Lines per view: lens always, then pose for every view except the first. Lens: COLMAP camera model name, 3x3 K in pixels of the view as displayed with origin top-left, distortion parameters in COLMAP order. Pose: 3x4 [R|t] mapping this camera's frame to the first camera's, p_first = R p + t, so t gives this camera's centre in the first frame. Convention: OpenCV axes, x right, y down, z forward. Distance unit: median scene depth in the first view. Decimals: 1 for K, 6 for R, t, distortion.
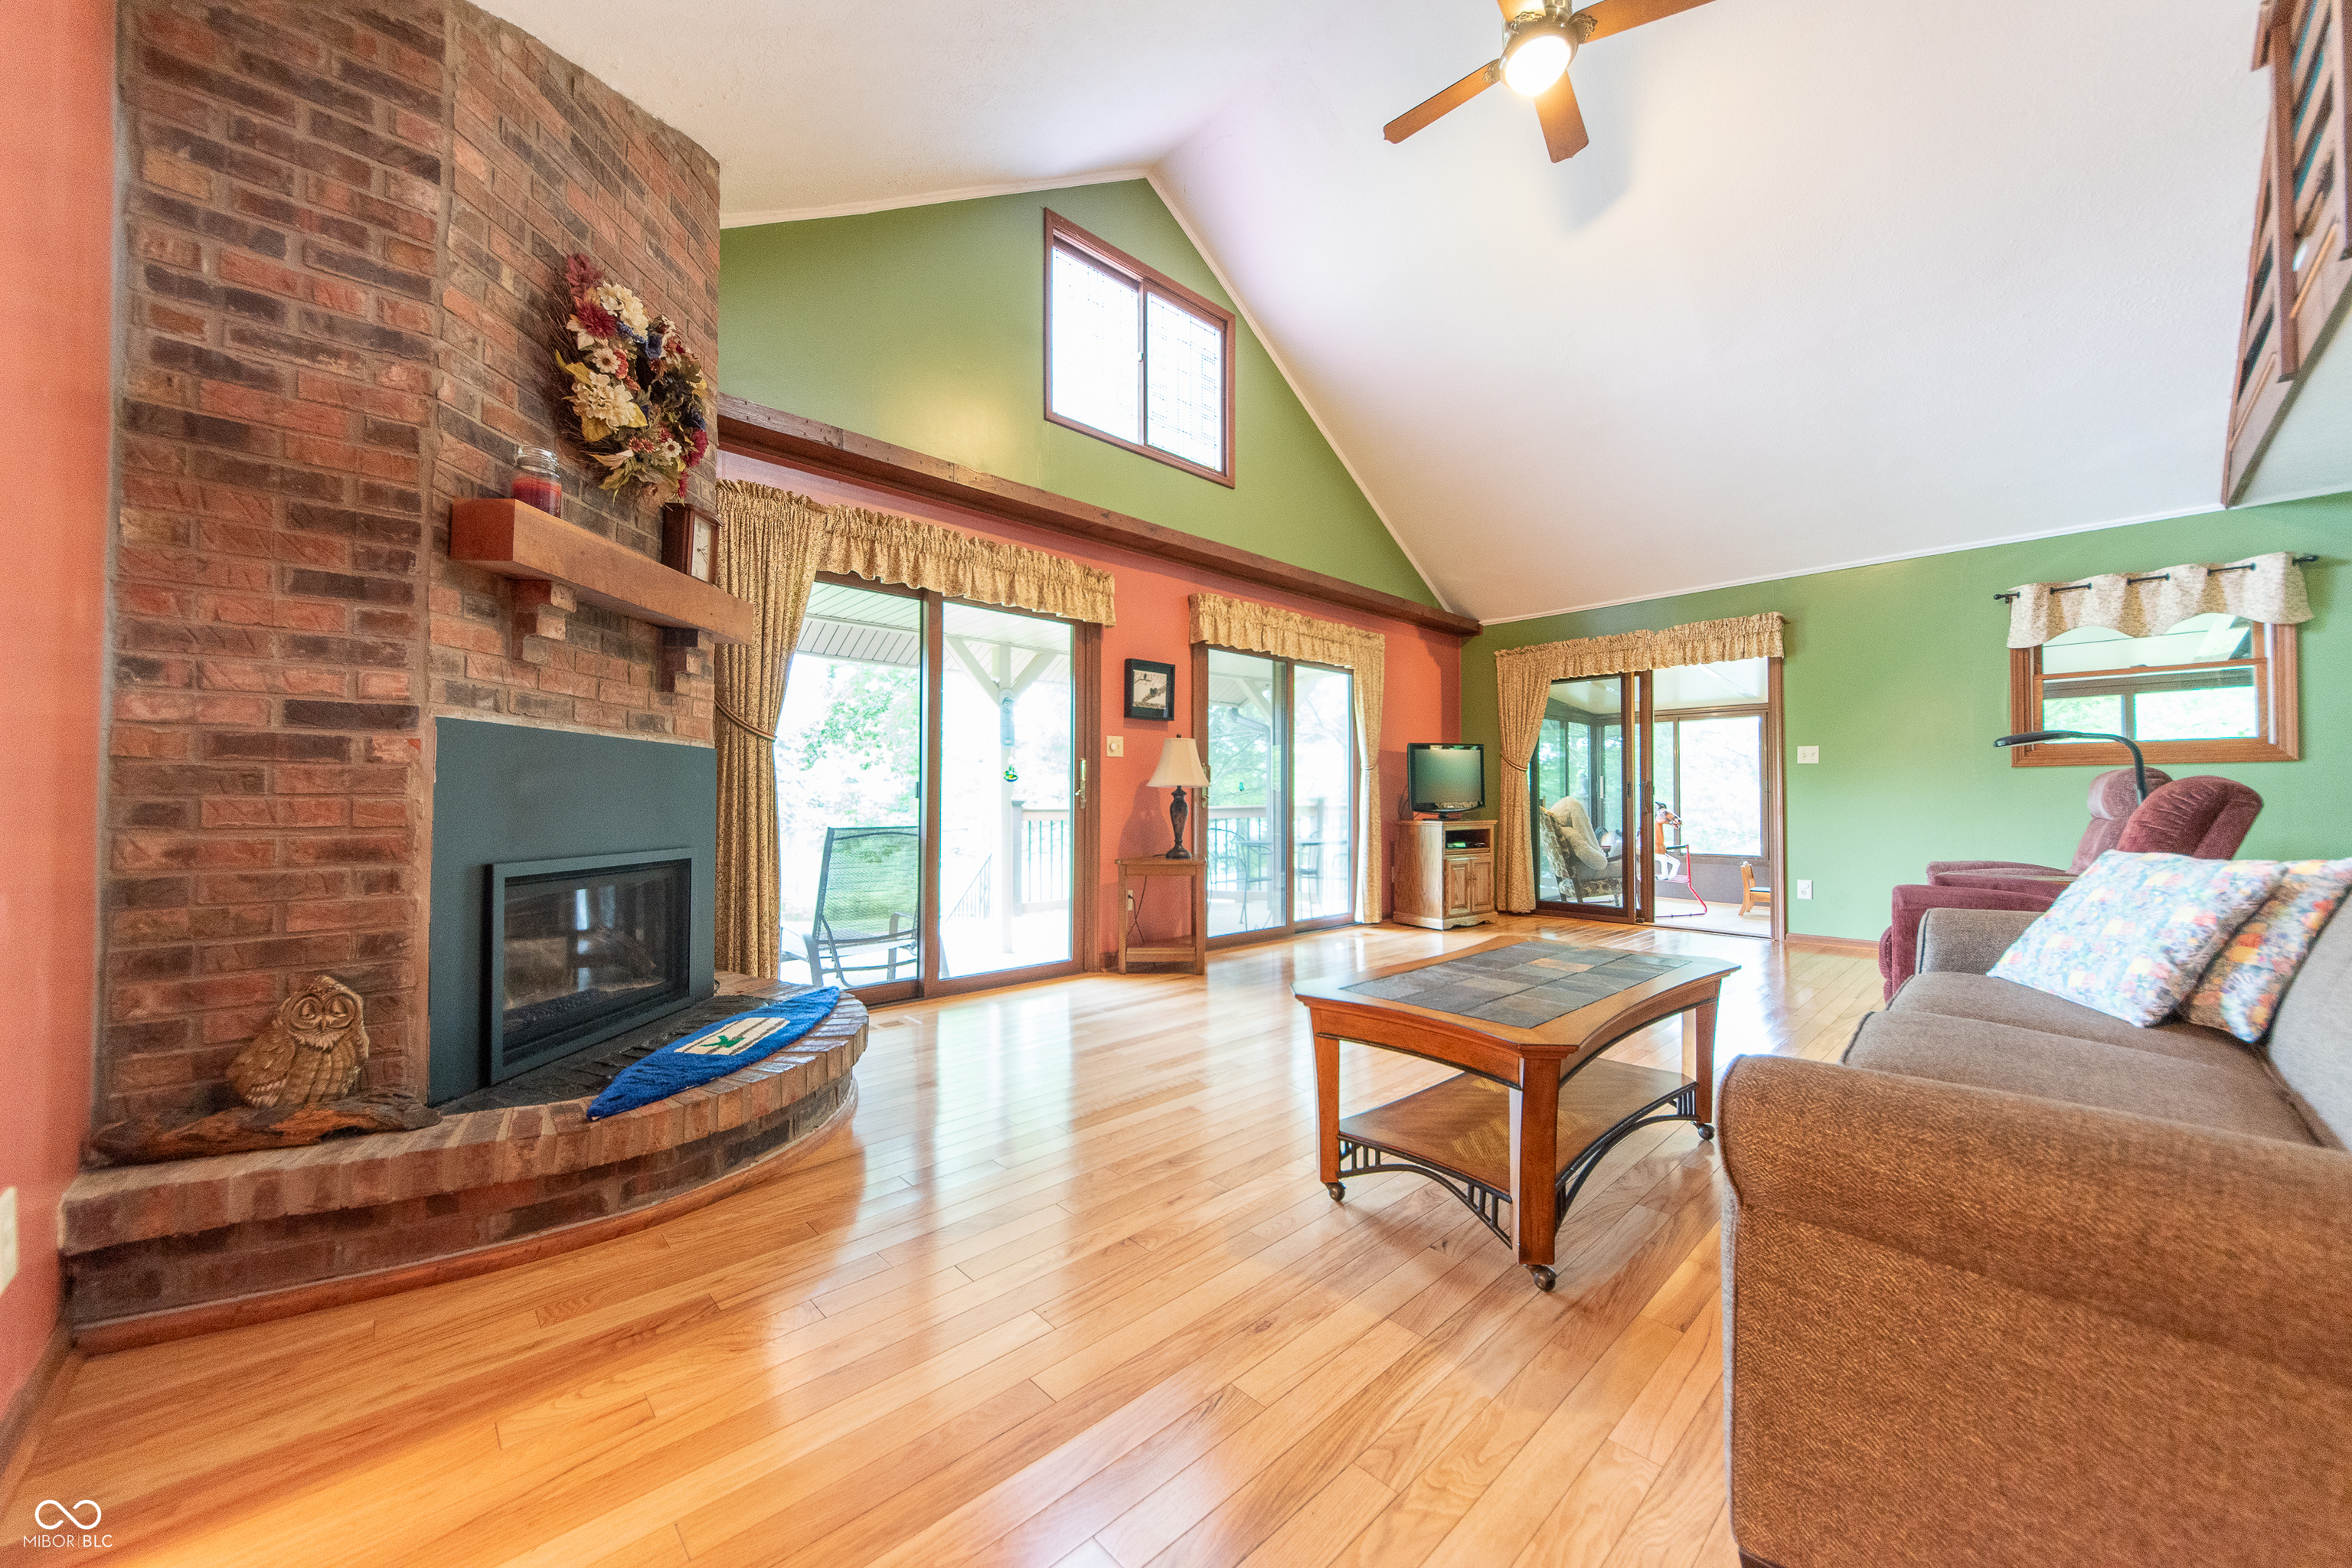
lens RADIAL K [[845.8, 0, 1193.8], [0, 845.8, 784.5], [0, 0, 1]] dist [-0.008636, 0.003689]
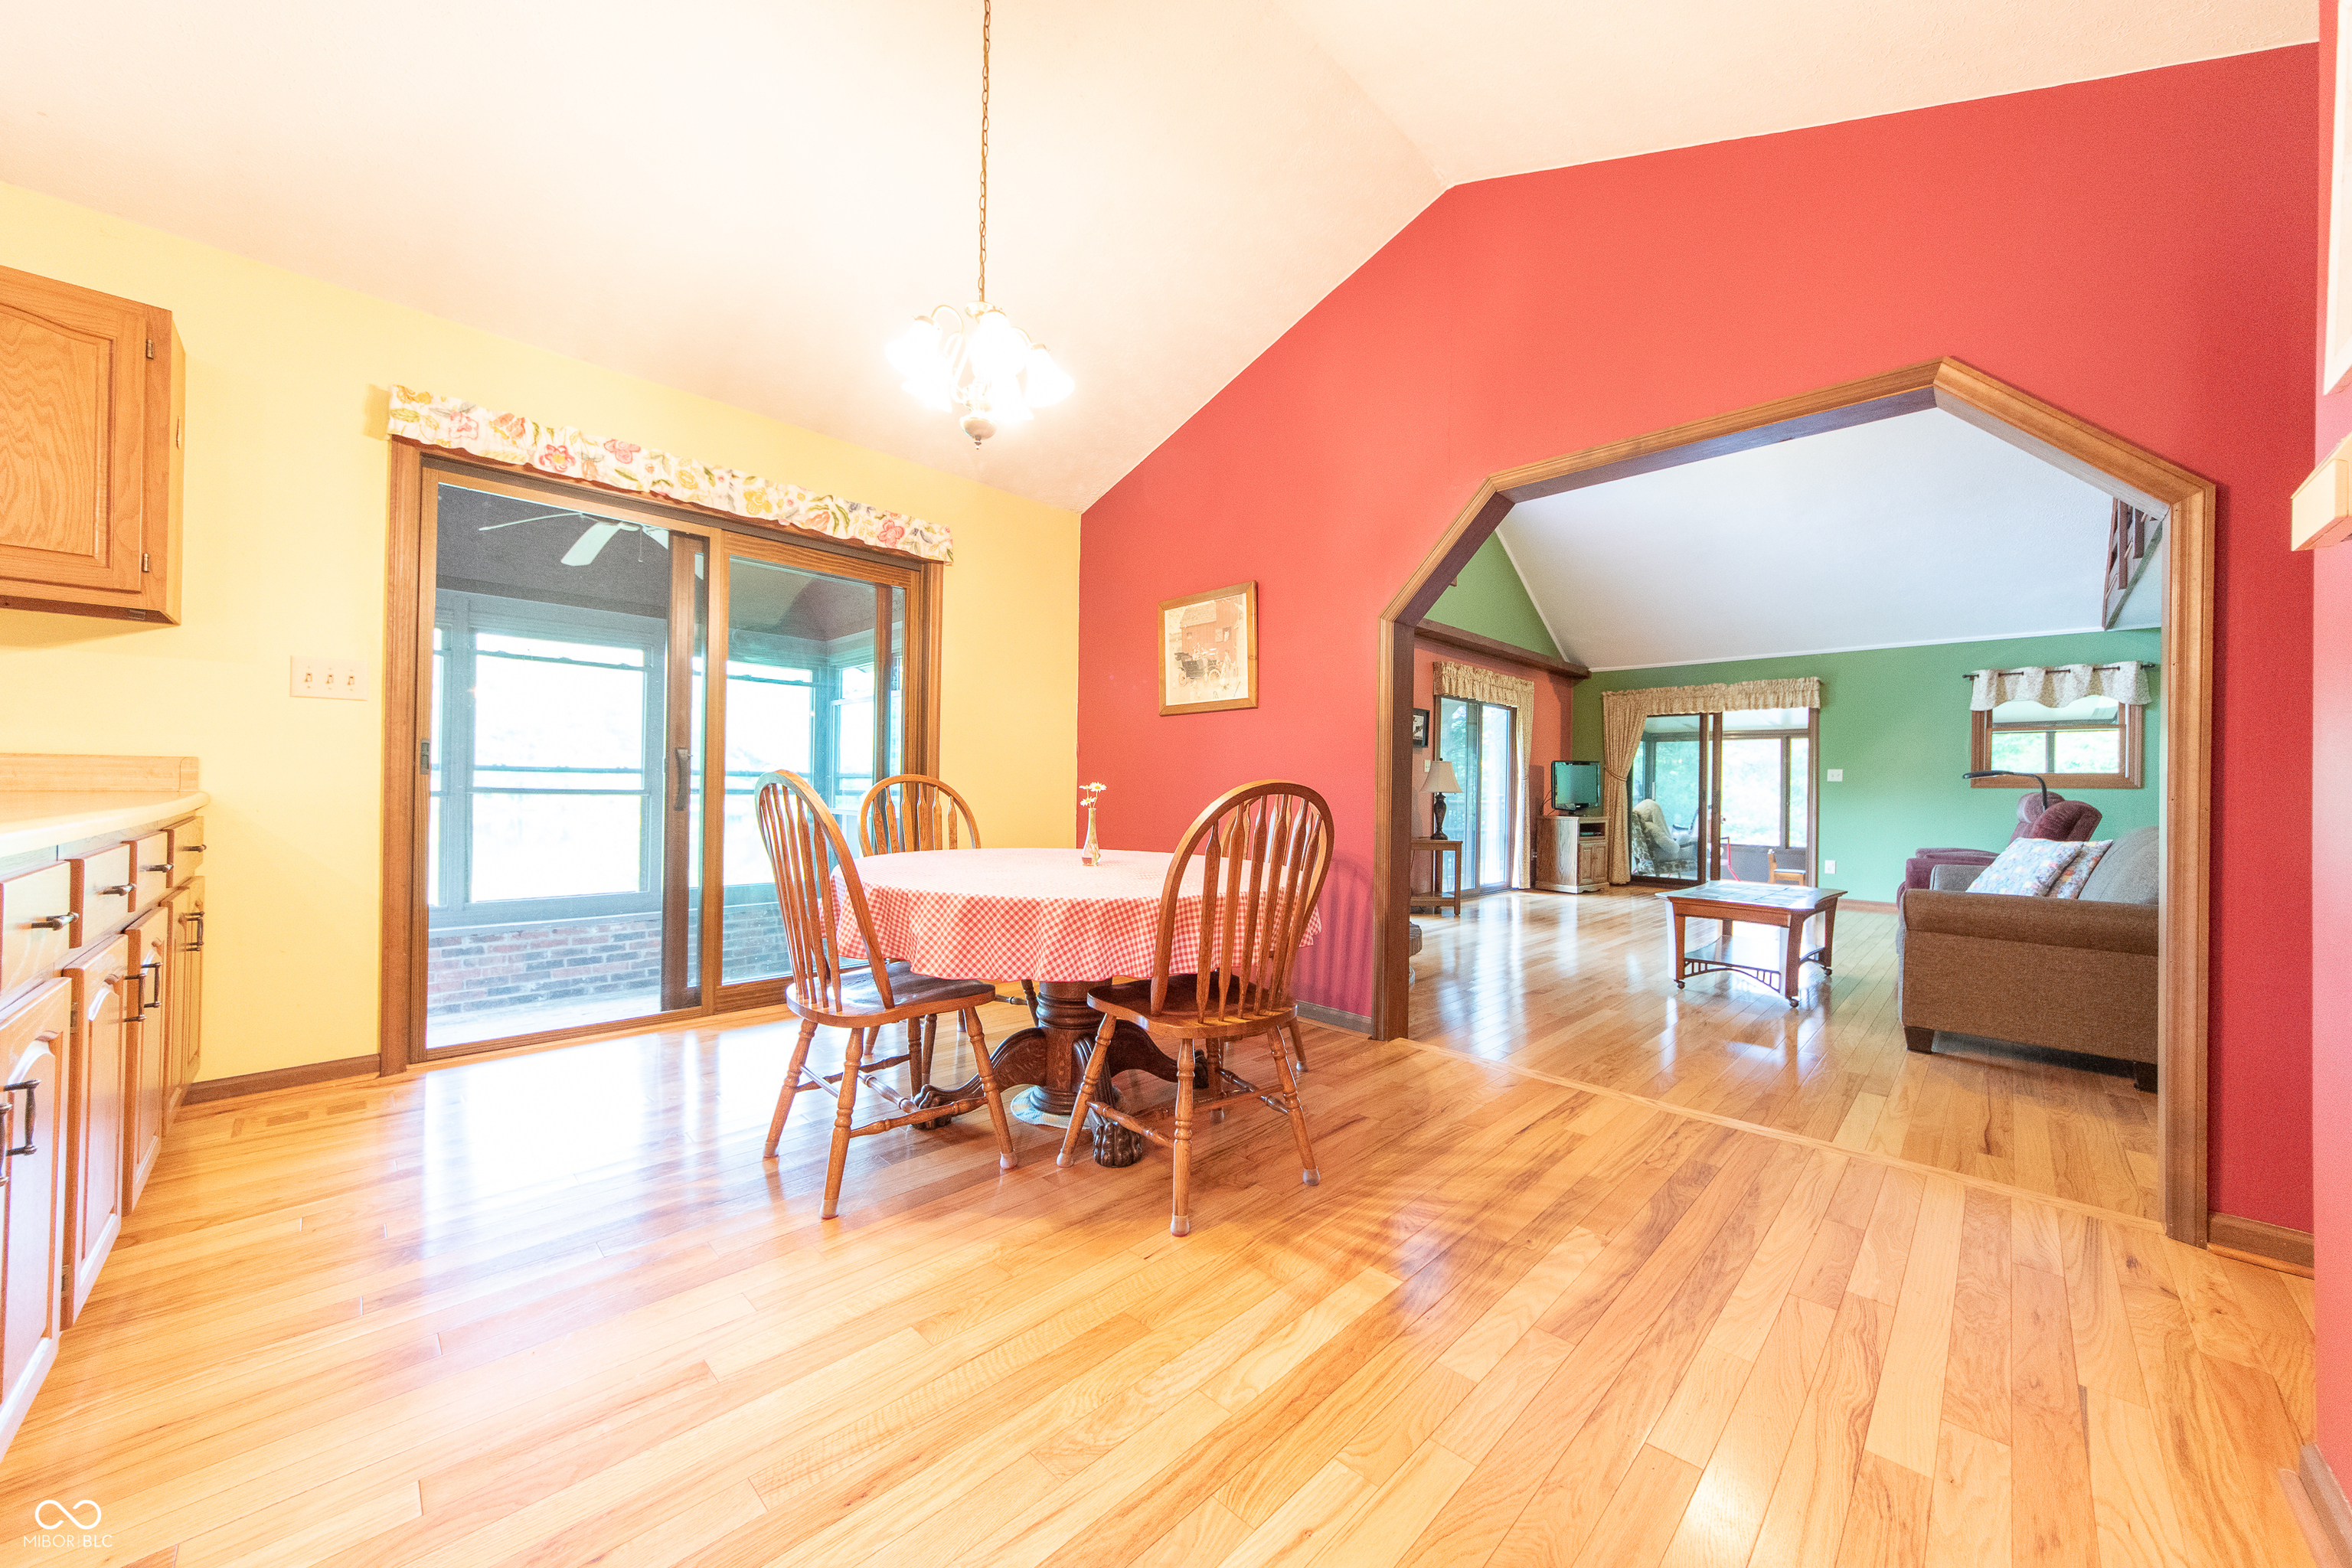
lens RADIAL K [[845.8, 0, 1192.6], [0, 845.8, 787.1], [0, 0, 1]] dist [-0.008636, 0.003689]
pose [[0.999347, 0.014725, 0.032983, -0.489087], [-0.015266, 0.999752, 0.016238, -0.024014], [-0.032735, -0.016731, 0.999324, -0.480529]]
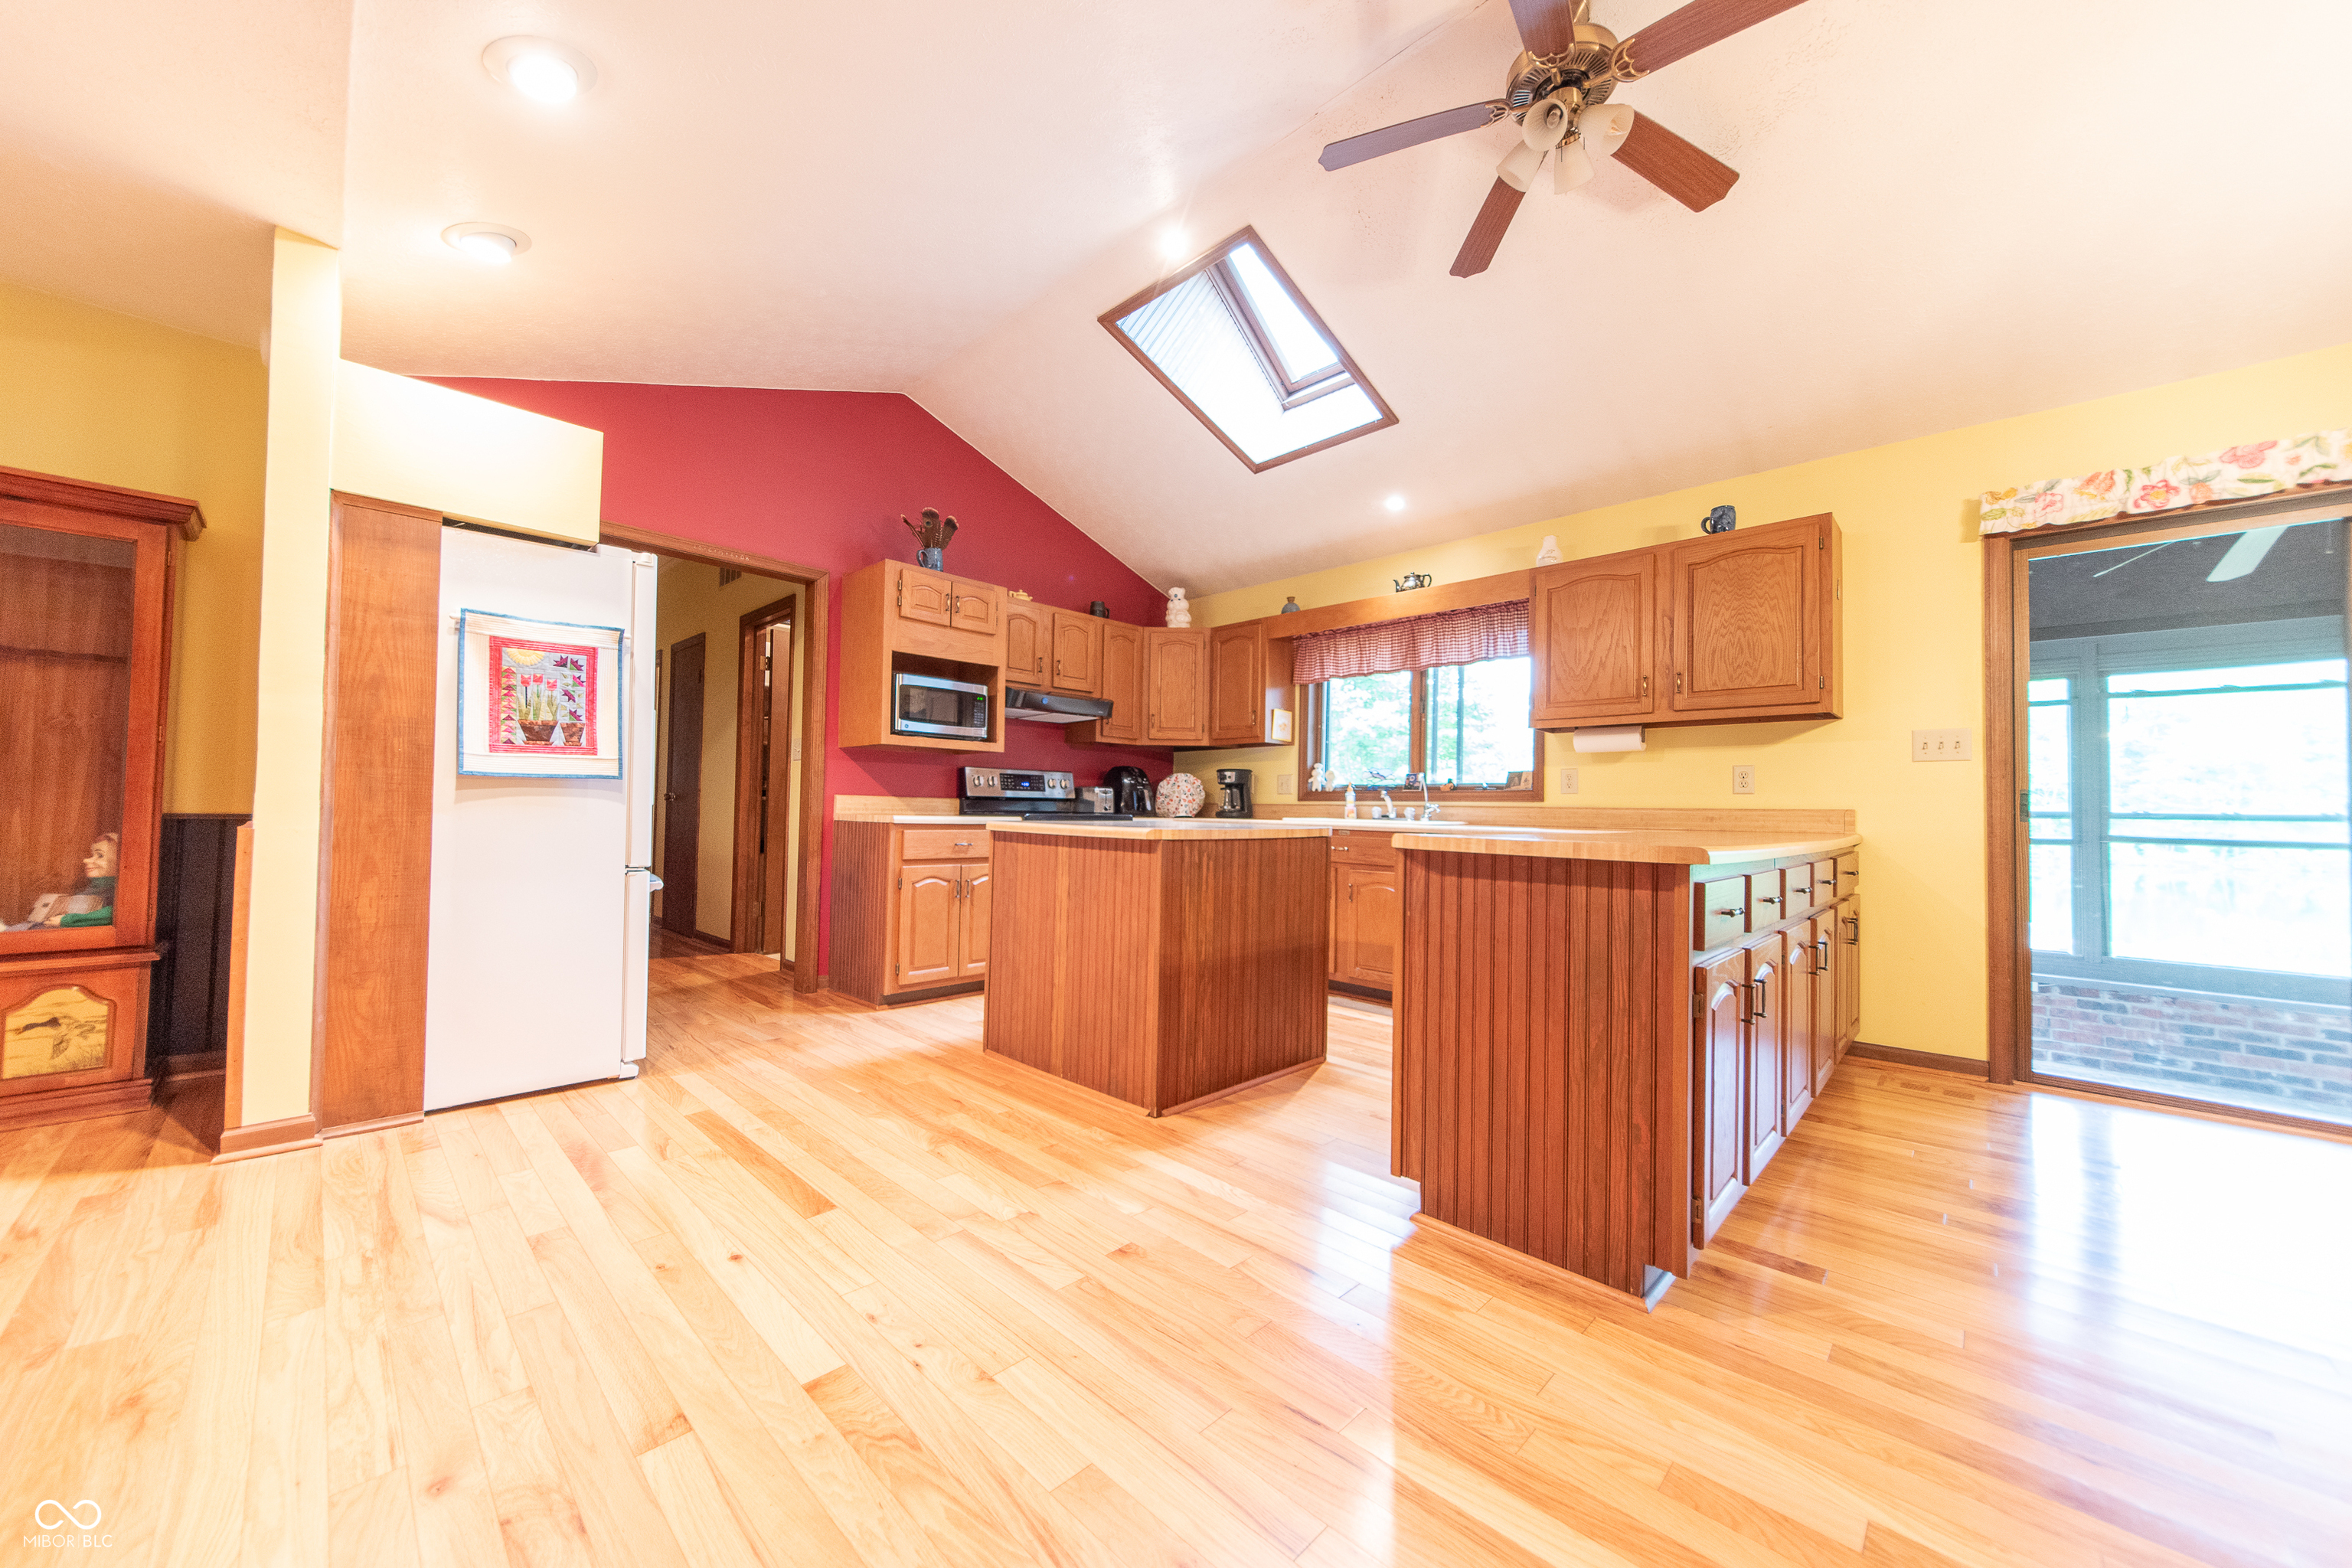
lens RADIAL K [[845.8, 0, 1165.3], [0, 845.8, 781.7], [0, 0, 1]] dist [-0.008636, 0.003689]
pose [[0.028036, -0.032510, -0.999078, -0.372021], [-0.000255, 0.999471, -0.032530, -0.025049], [0.999607, 0.001167, 0.028013, -0.560158]]
